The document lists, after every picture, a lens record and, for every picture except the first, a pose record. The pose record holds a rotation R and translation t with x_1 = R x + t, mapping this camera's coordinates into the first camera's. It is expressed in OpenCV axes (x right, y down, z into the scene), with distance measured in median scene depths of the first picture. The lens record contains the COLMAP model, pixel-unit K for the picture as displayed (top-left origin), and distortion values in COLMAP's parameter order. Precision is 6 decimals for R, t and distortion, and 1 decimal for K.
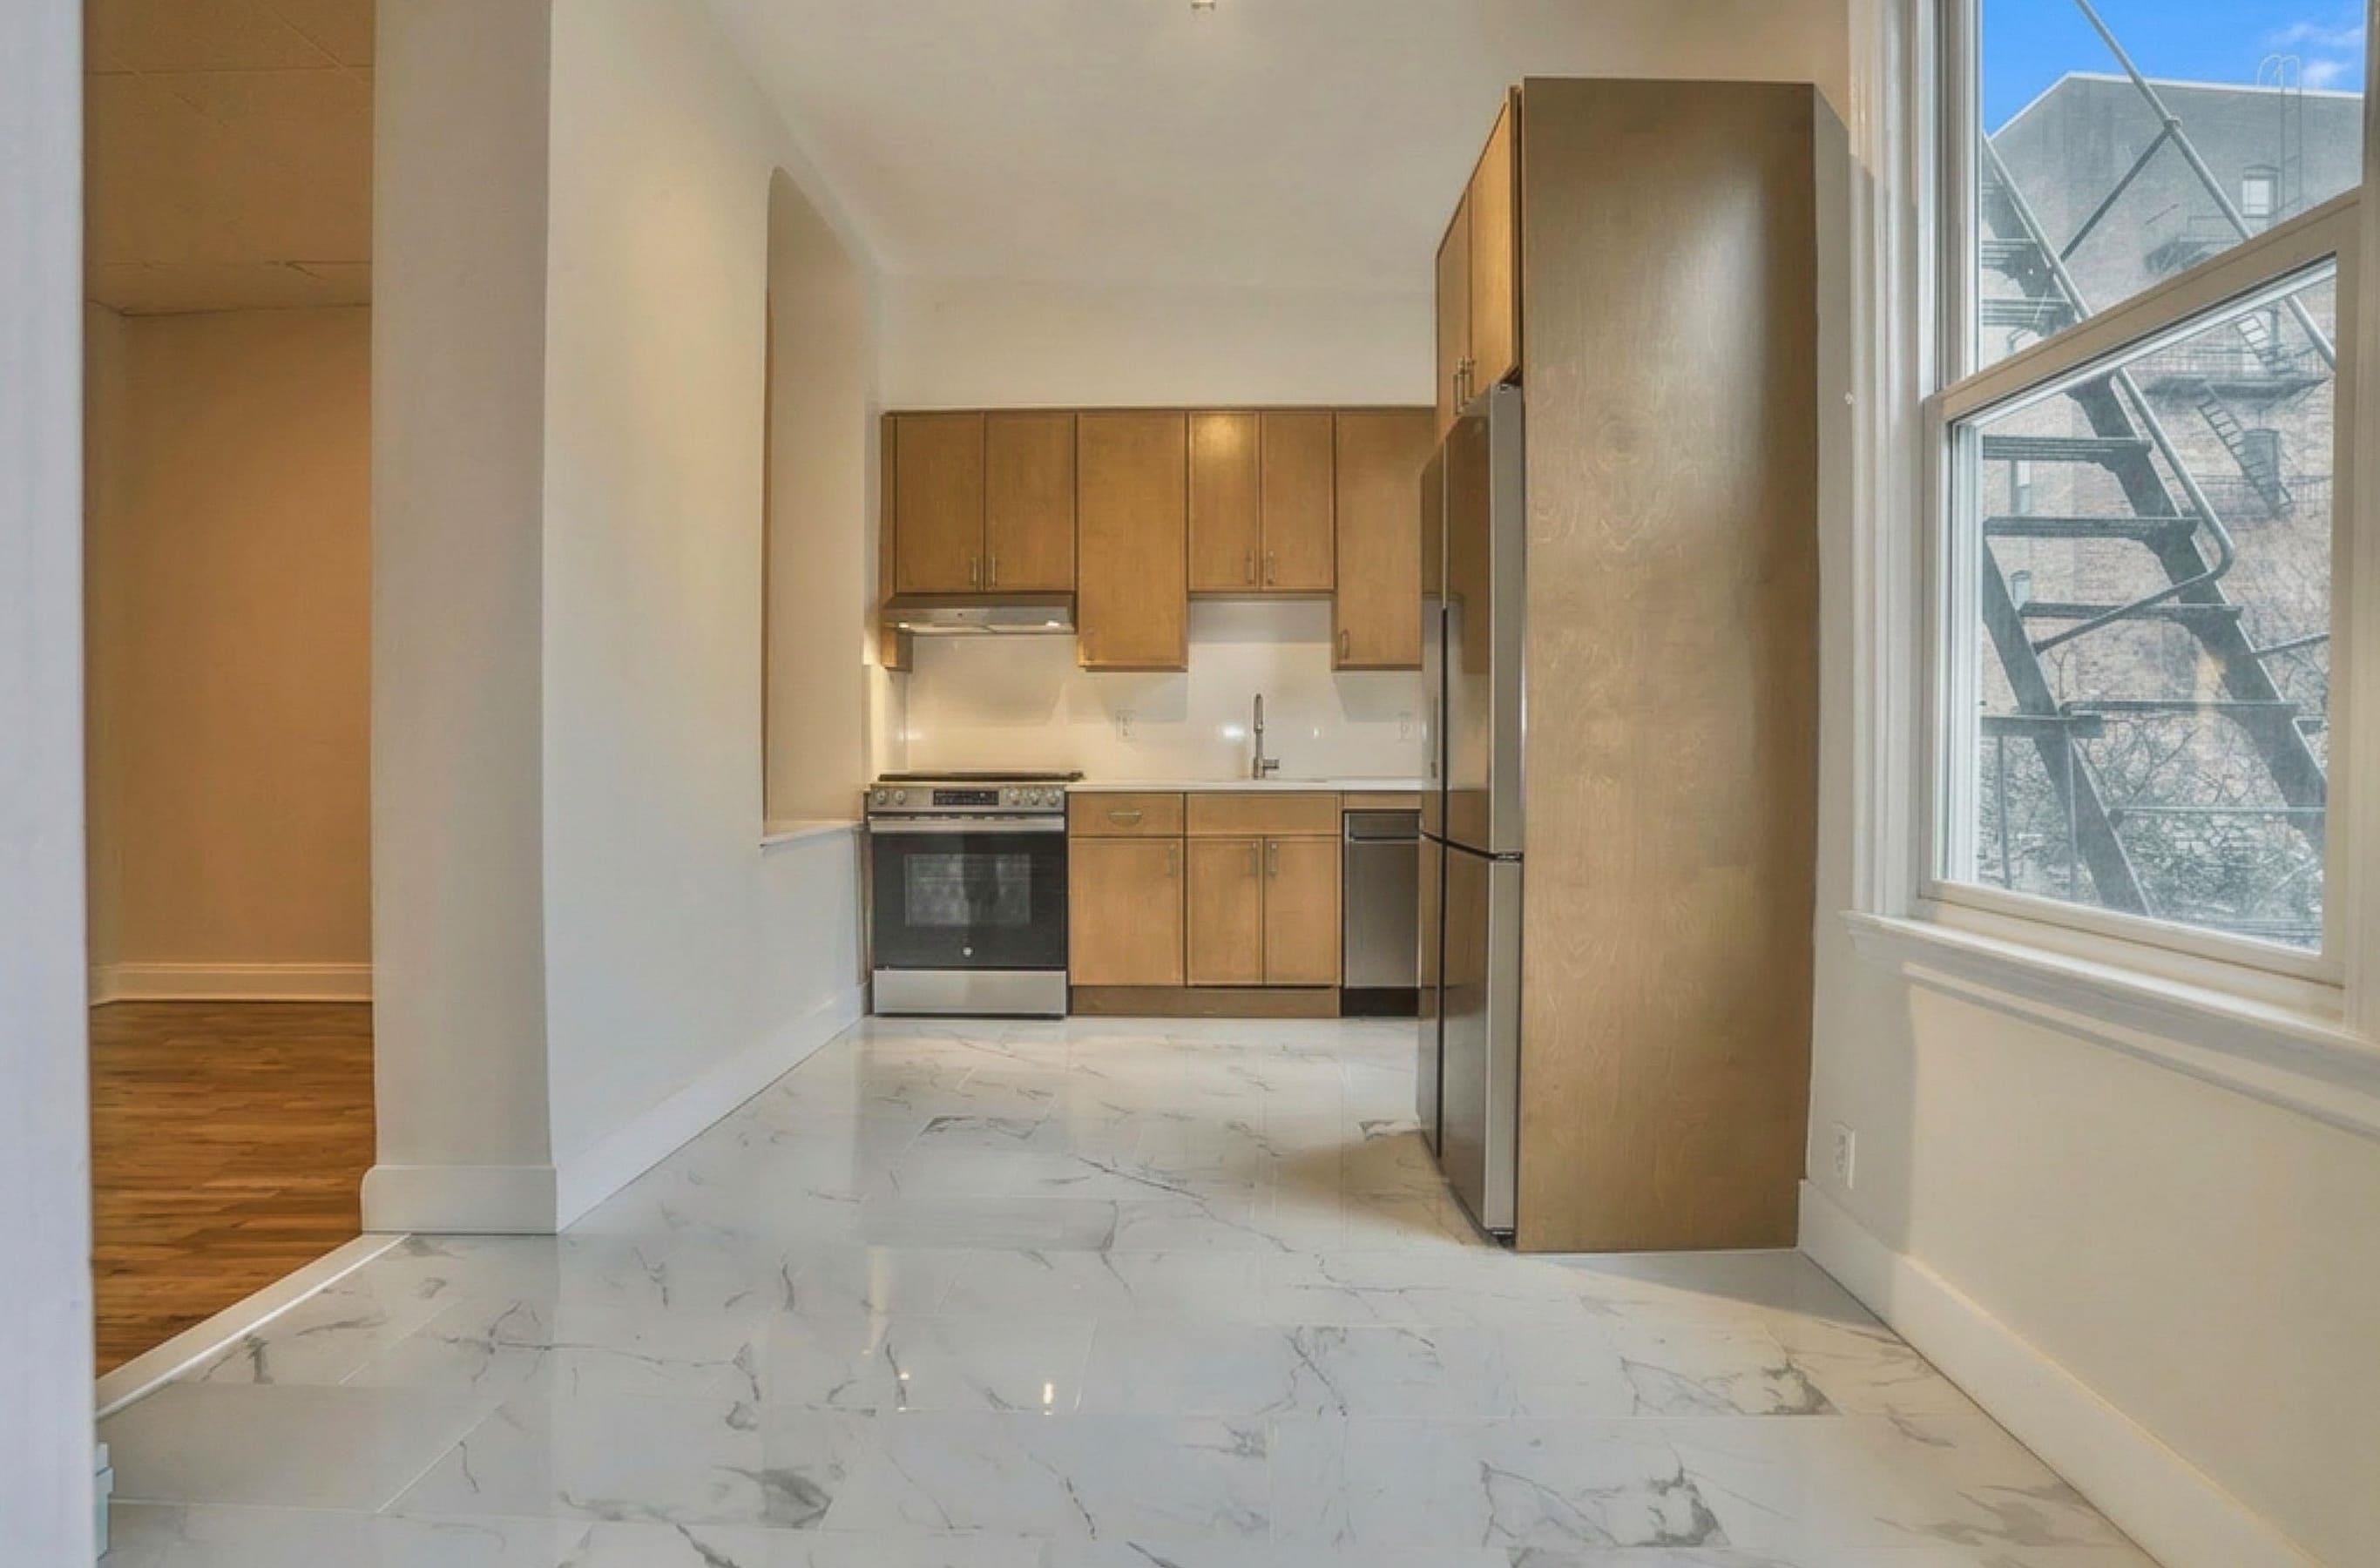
lens RADIAL K [[1172.9, 0, 1203.9], [0, 1172.9, 771.3], [0, 0, 1]] dist [-0.057973, 0.014858]
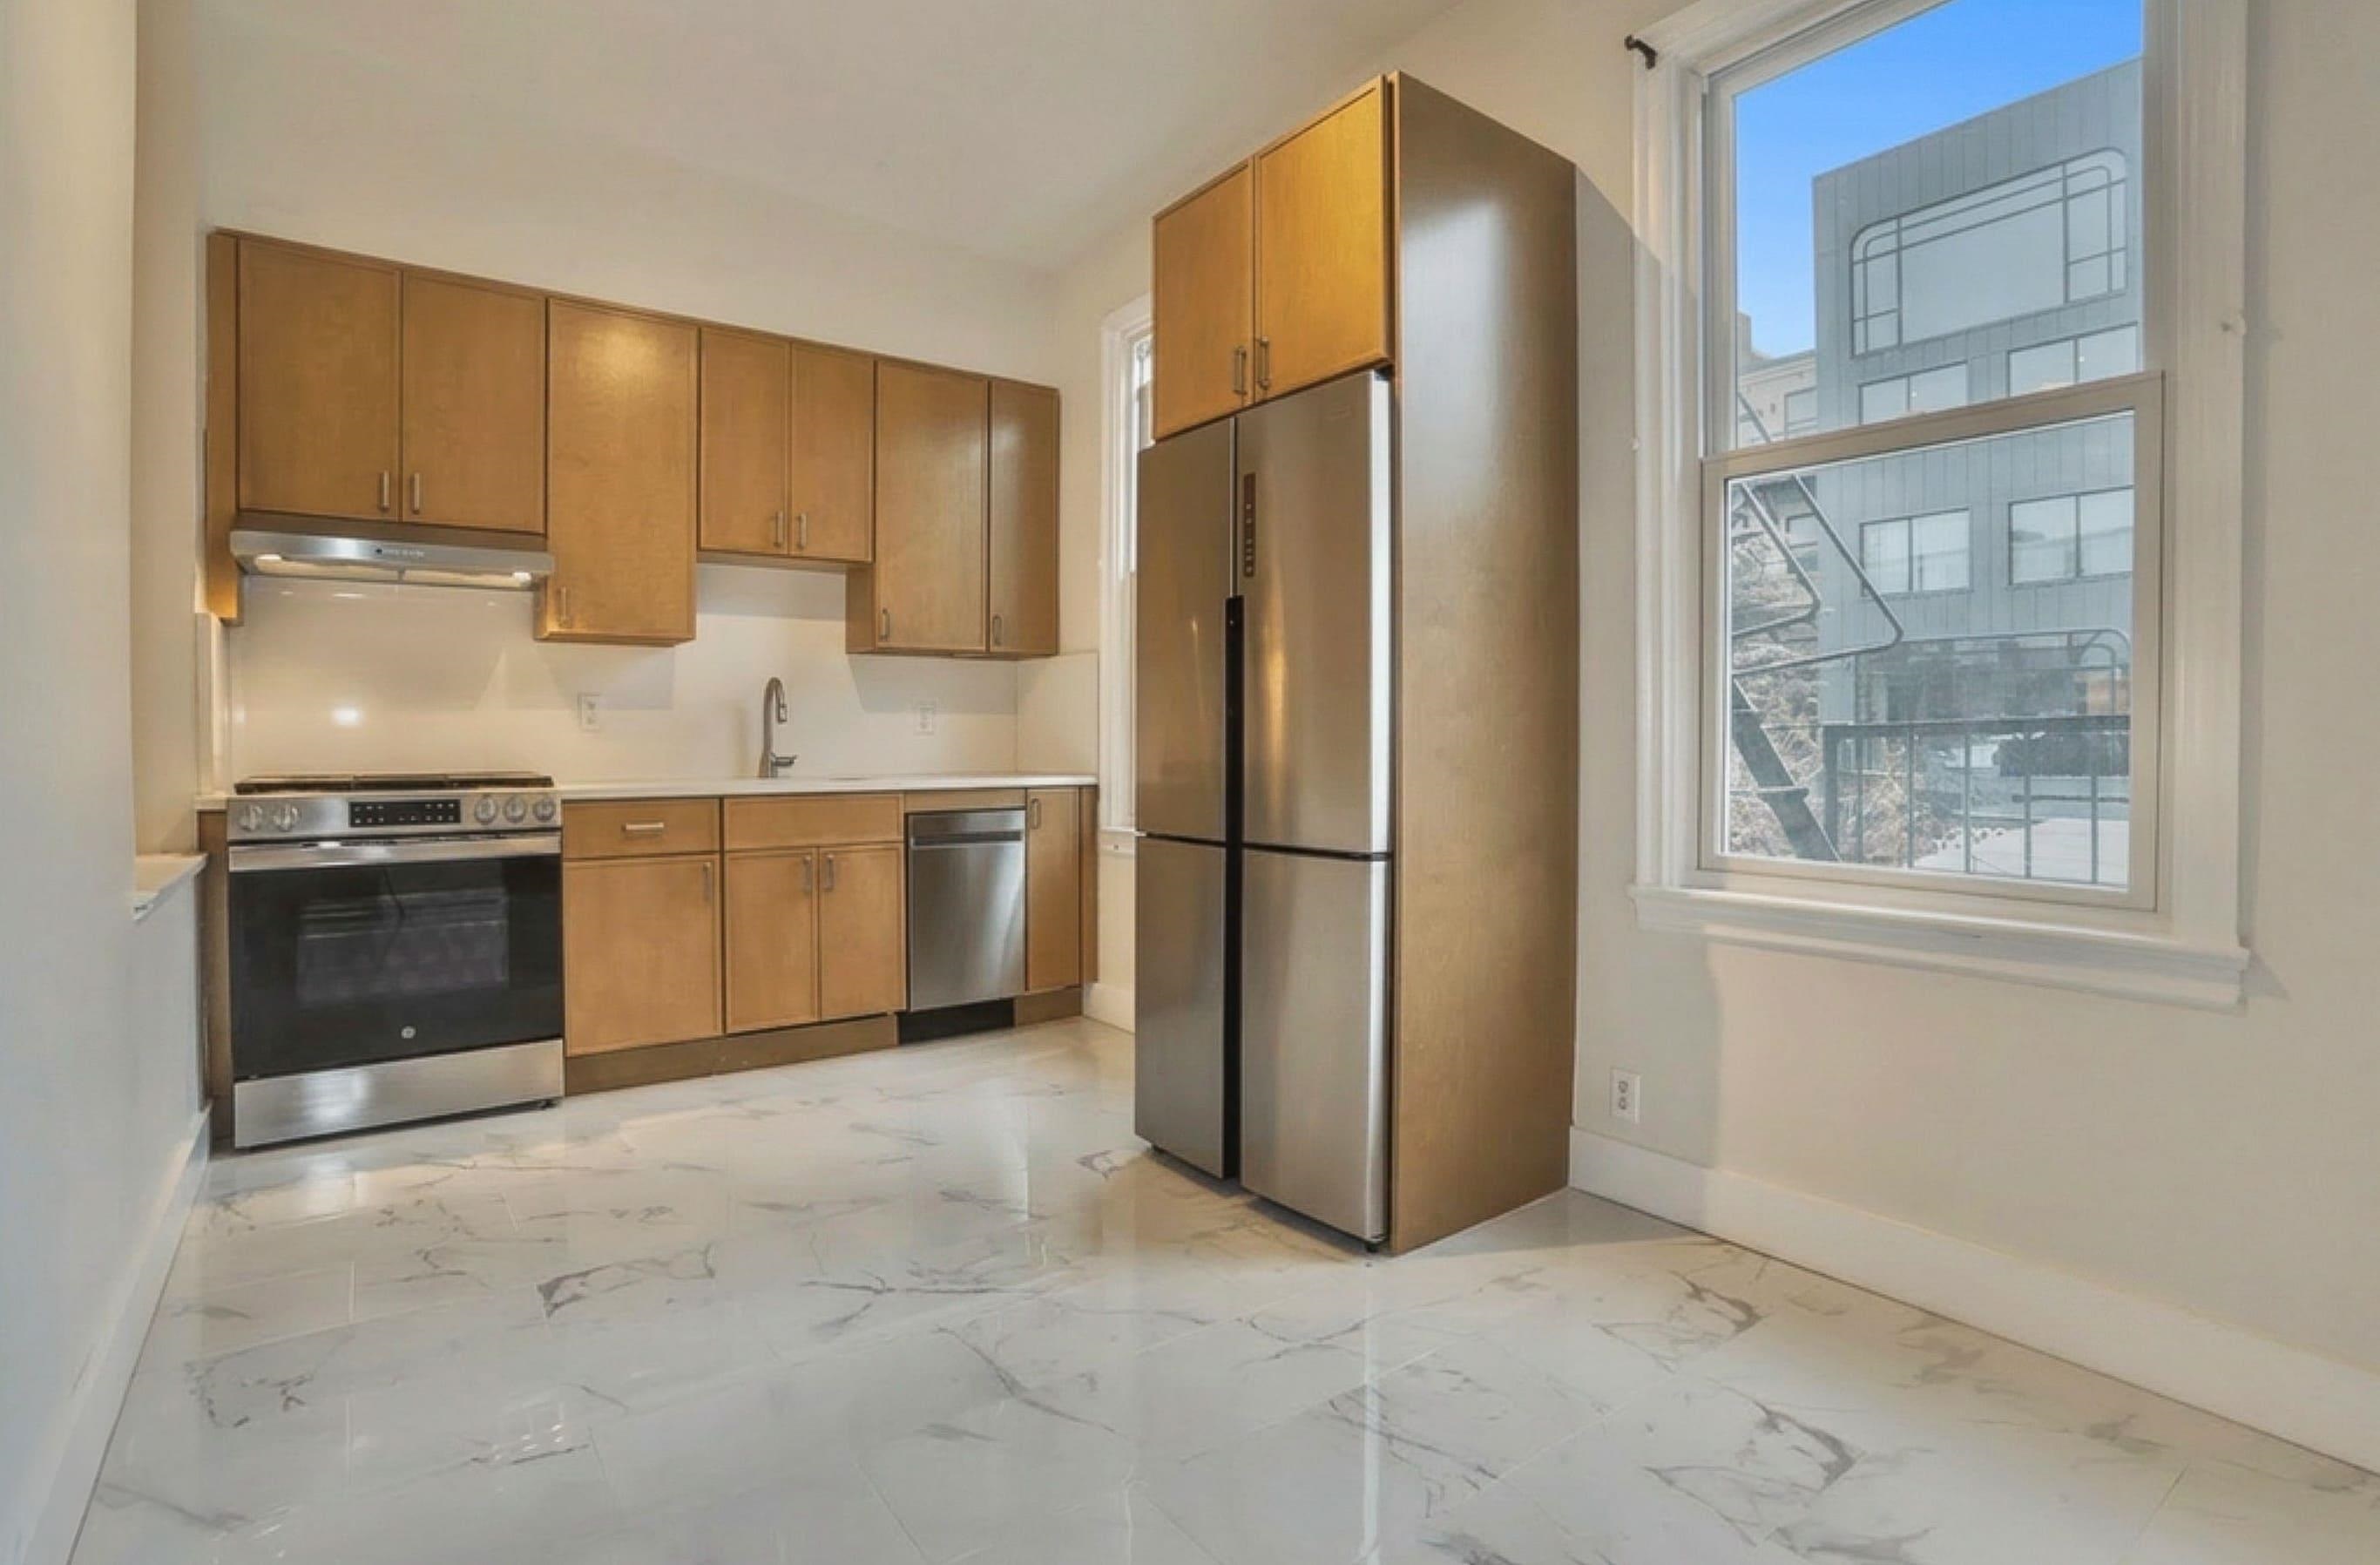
lens RADIAL K [[1173.0, 0, 1202.6], [0, 1173.0, 752.2], [0, 0, 1]] dist [-0.057973, 0.014858]
pose [[0.788240, -0.006008, 0.615339, -0.247036], [0.010081, 0.999944, -0.003151, -0.006801], [-0.615286, 0.008687, 0.788256, 0.167760]]
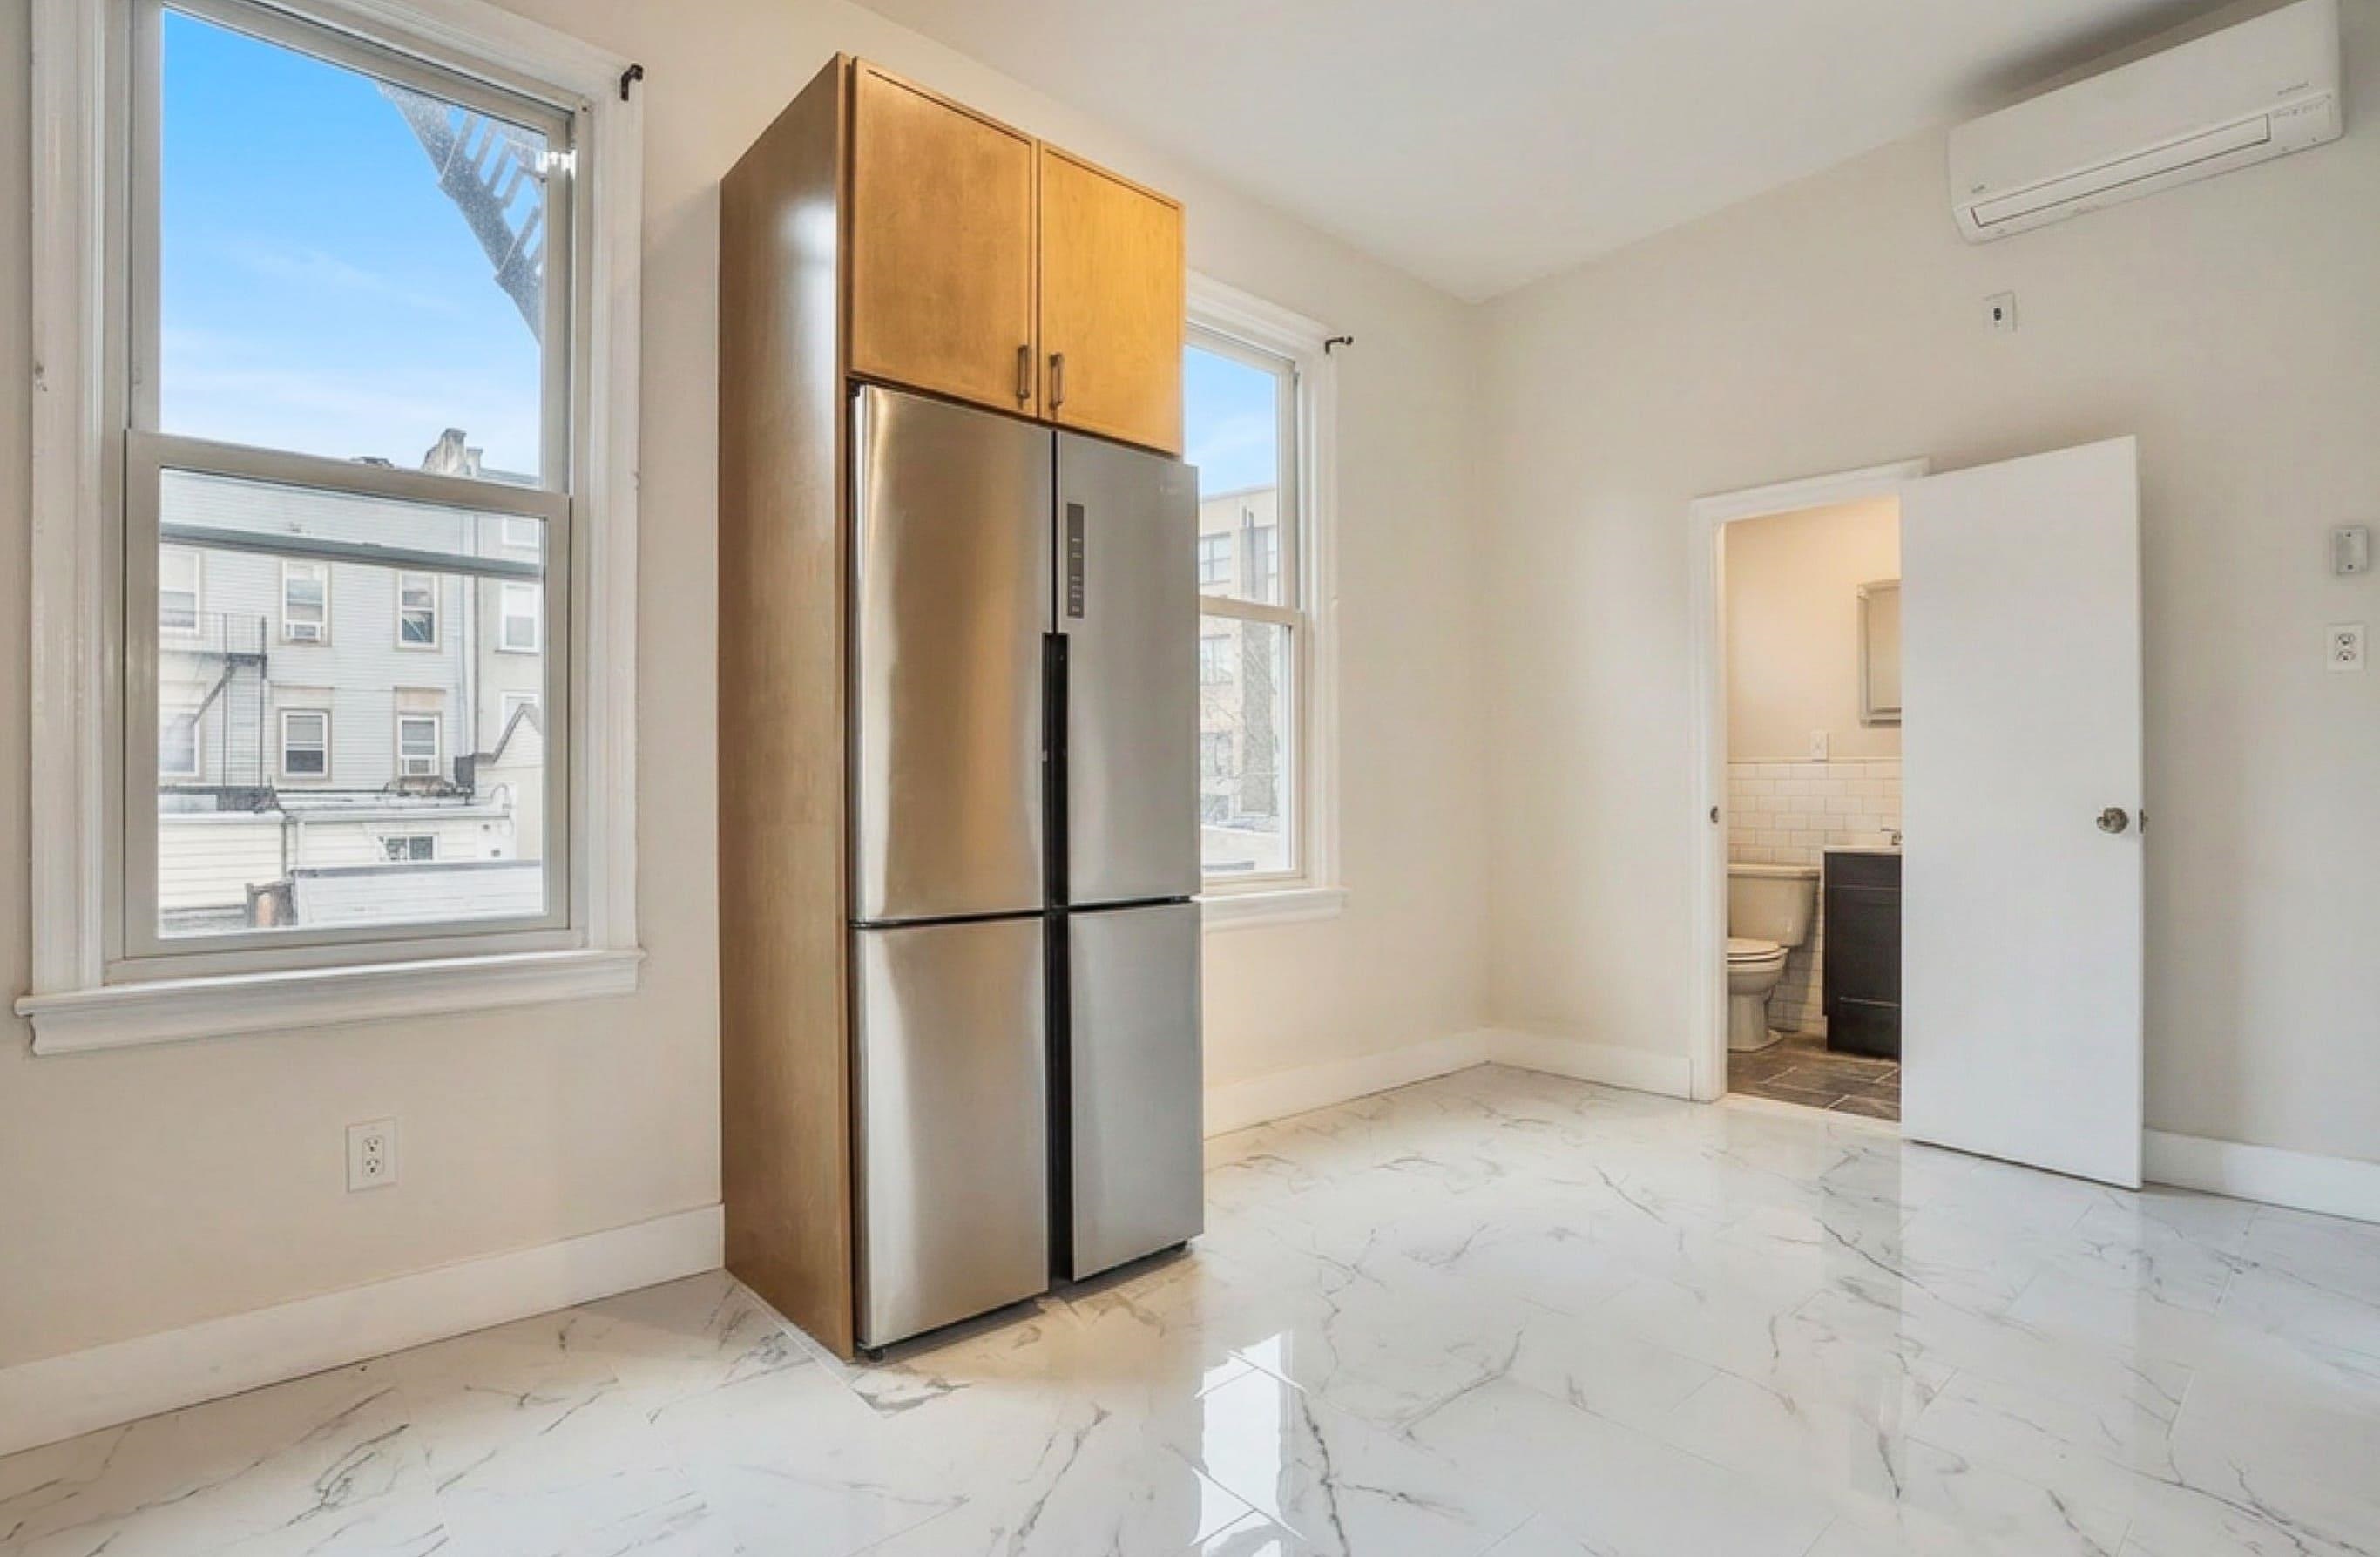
lens RADIAL K [[1173.0, 0, 1242.0], [0, 1173.0, 800.5], [0, 0, 1]] dist [-0.057973, 0.014858]
pose [[-0.709042, -0.017924, 0.704938, -0.301240], [-0.003722, 0.999758, 0.021676, -0.023603], [-0.705156, 0.012745, -0.708937, 0.941179]]
